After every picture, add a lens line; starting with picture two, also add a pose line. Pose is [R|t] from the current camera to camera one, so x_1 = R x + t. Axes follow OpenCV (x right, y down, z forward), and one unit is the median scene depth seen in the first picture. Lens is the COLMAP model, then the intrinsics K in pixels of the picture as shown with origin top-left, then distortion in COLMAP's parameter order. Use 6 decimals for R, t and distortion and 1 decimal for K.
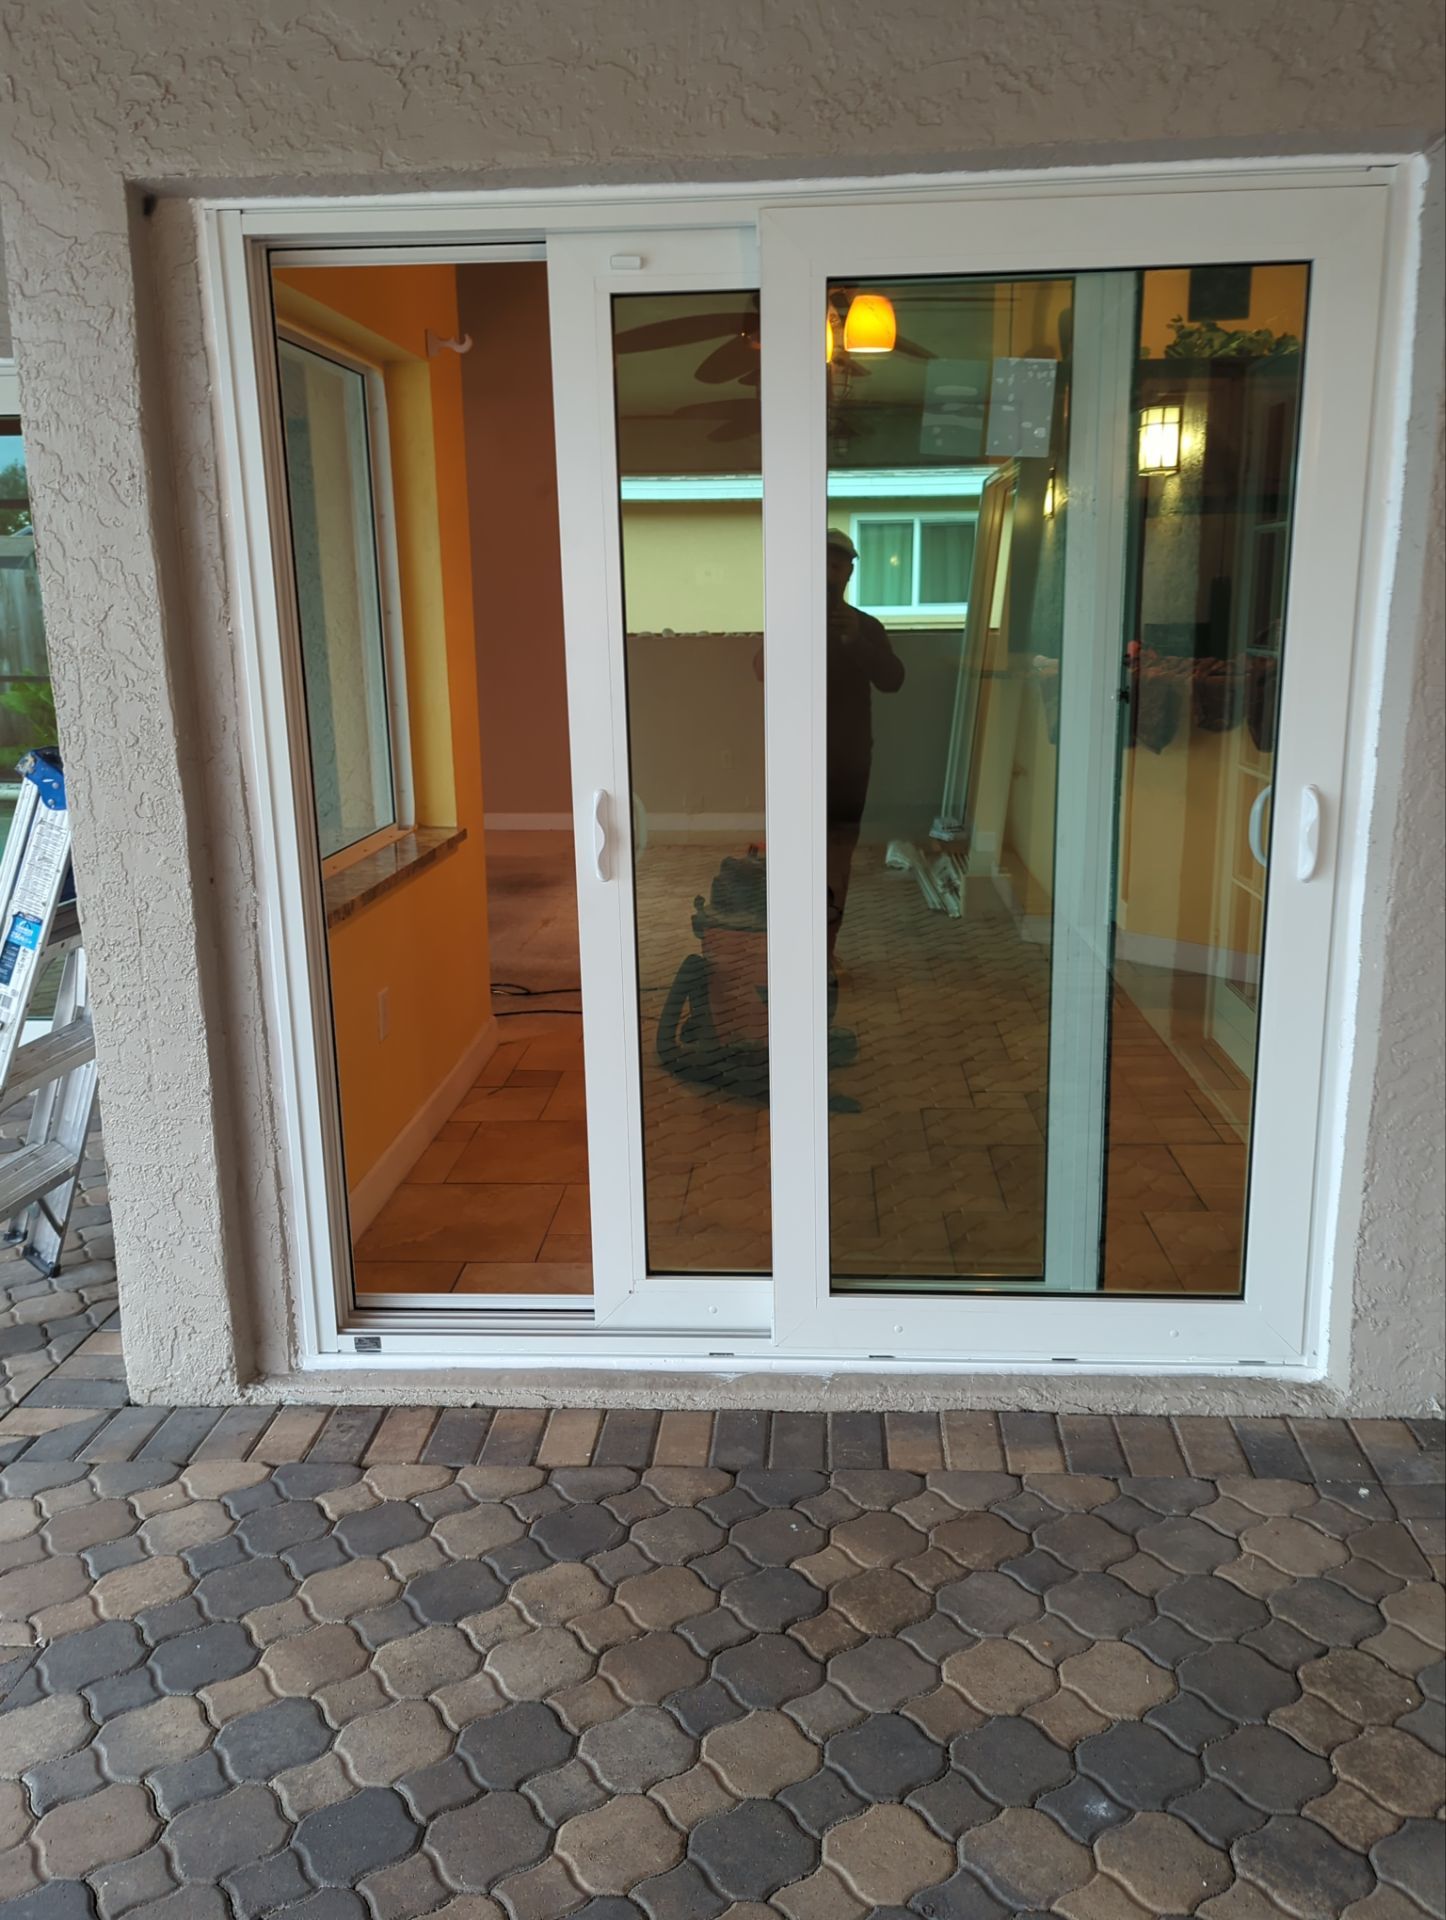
lens RADIAL K [[1561.2, 0, 723.0], [0, 1561.2, 960.0], [0, 0, 1]] dist [0.075373, -0.085758]
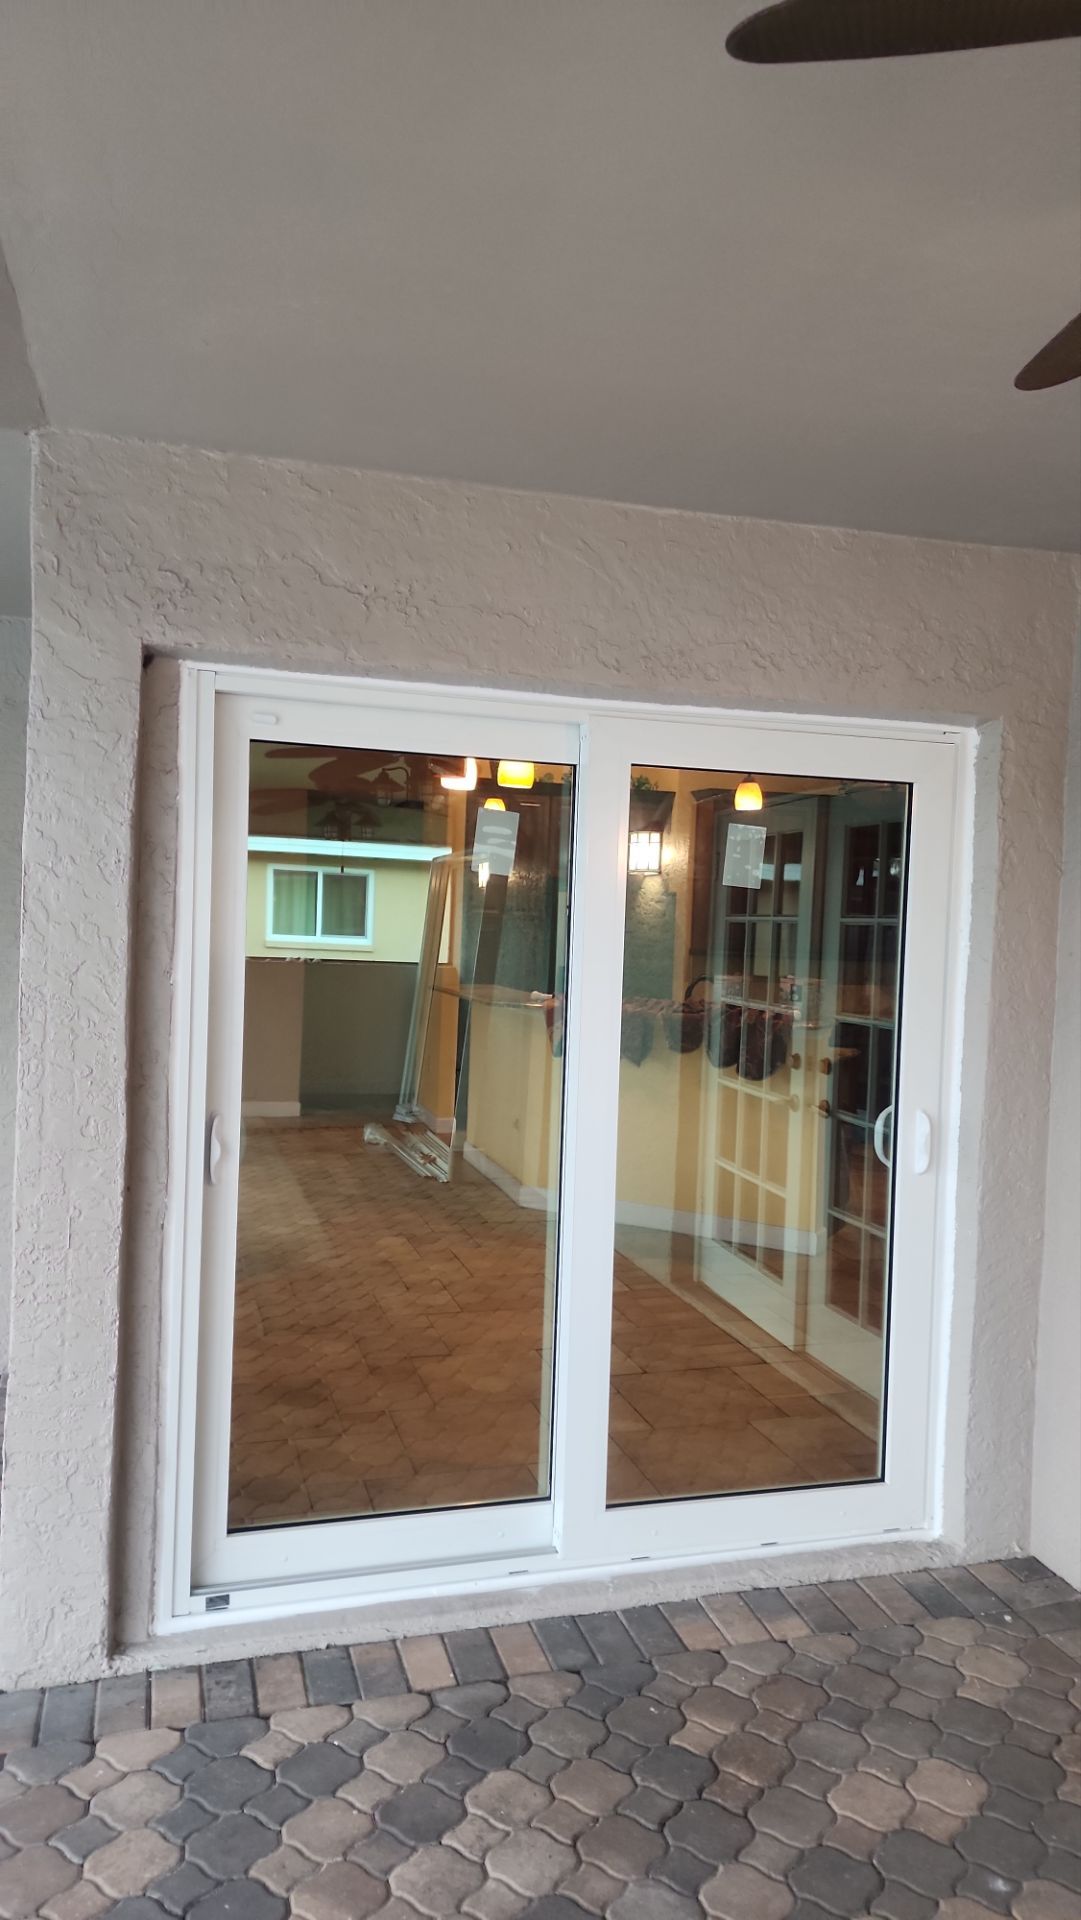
lens RADIAL K [[1276.6, 0, 540.5], [0, 1276.6, 960.0], [0, 0, 1]] dist [0.081829, -0.072548]
pose [[0.938136, 0.040020, 0.343947, -0.394279], [0.027057, 0.981789, -0.188037, -0.030232], [-0.345209, 0.185711, 0.919969, -0.027243]]
